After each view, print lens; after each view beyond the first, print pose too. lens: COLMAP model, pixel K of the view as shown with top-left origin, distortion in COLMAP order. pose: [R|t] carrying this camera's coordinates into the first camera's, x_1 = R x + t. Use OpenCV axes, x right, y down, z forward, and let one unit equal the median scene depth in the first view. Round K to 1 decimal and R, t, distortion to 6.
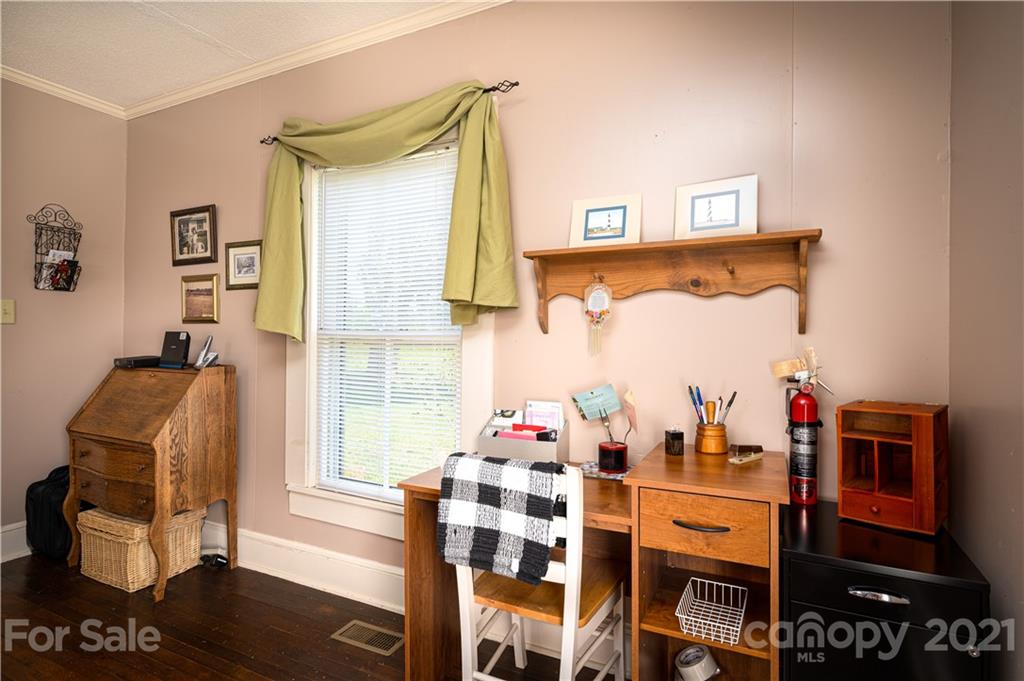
lens RADIAL K [[530.8, 0, 511.0], [0, 530.8, 342.7], [0, 0, 1]] dist [-0.003463, -0.000454]
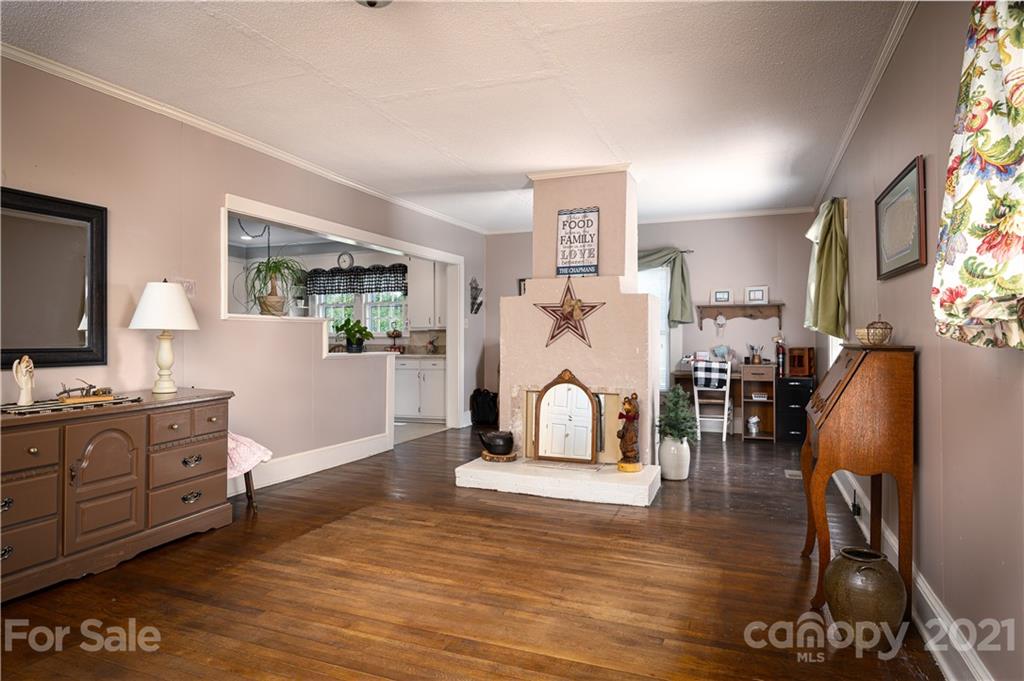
lens RADIAL K [[604.4, 0, 511.1], [0, 604.4, 340.4], [0, 0, 1]] dist [-0.003067, 0.000103]
pose [[0.996419, -0.012963, 0.083557, -1.693965], [0.012220, 0.999881, 0.009402, -0.006016], [-0.083669, -0.008347, 0.996459, -3.081181]]
